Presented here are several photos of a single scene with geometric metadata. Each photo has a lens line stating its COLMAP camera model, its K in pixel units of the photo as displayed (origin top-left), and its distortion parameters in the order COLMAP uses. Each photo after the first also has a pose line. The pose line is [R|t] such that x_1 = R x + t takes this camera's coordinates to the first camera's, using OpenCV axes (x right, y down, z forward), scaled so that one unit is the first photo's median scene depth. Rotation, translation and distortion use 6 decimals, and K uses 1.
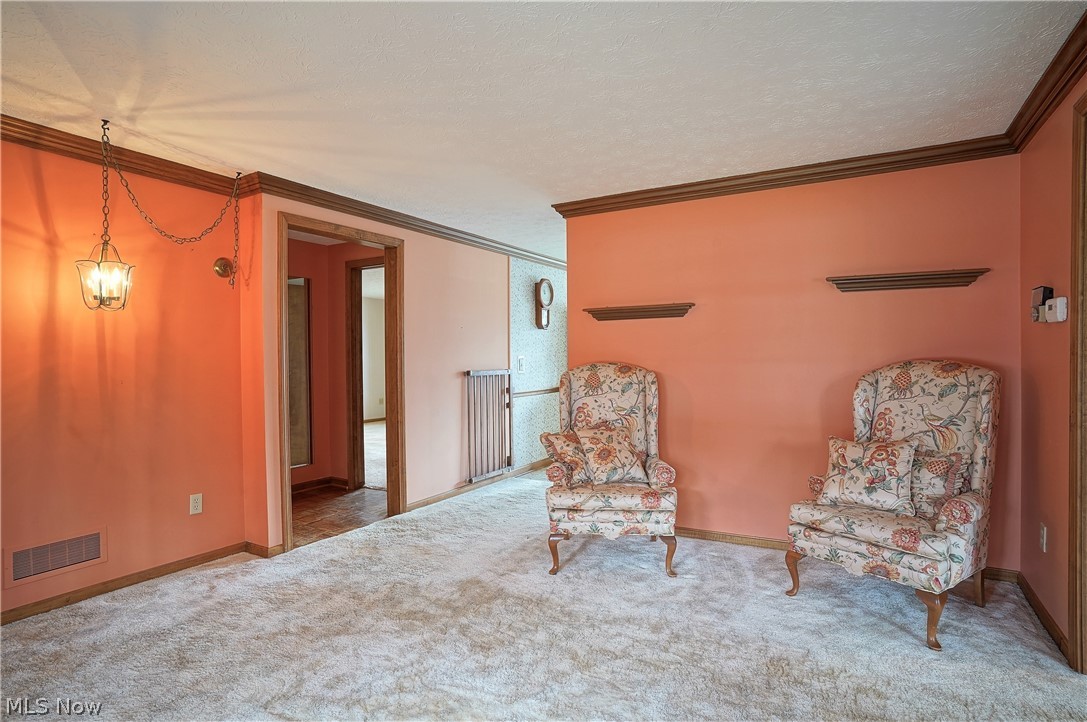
lens RADIAL K [[568.4, 0, 539.5], [0, 568.4, 360.6], [0, 0, 1]] dist [-0.076543, 0.037677]
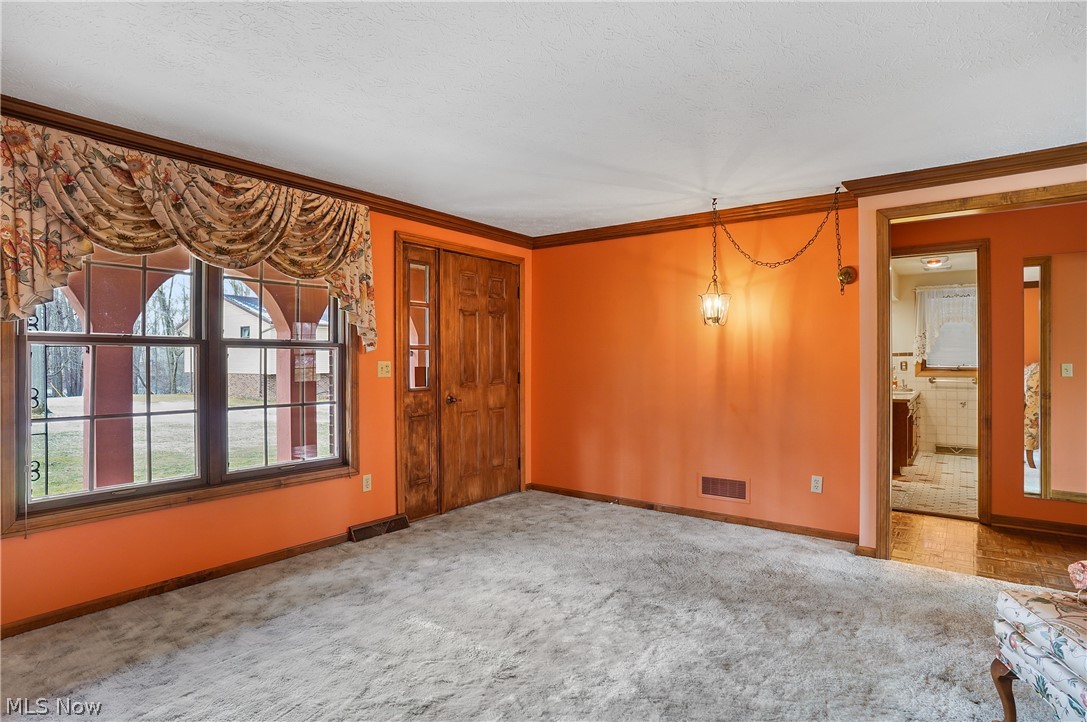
lens RADIAL K [[568.4, 0, 539.5], [0, 568.4, 360.6], [0, 0, 1]] dist [-0.076543, 0.037677]
pose [[-0.118146, 0.006414, -0.992976, 0.687977], [-0.006669, 0.999951, 0.007253, -0.006527], [0.992974, 0.007479, -0.118097, 0.628430]]
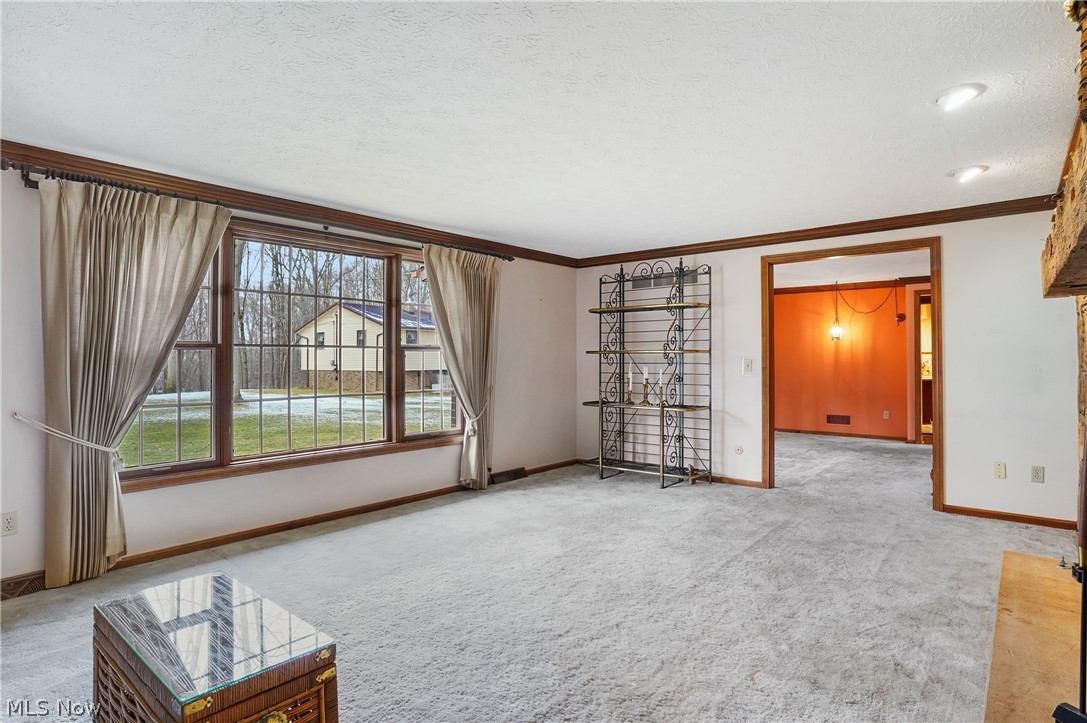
lens RADIAL K [[568.4, 0, 539.5], [0, 568.4, 361.1], [0, 0, 1]] dist [-0.076543, 0.037677]
pose [[-0.162360, 0.012231, -0.986656, 2.361326], [-0.002234, 0.999916, 0.012763, -0.013787], [0.986729, 0.004276, -0.162319, -0.153883]]
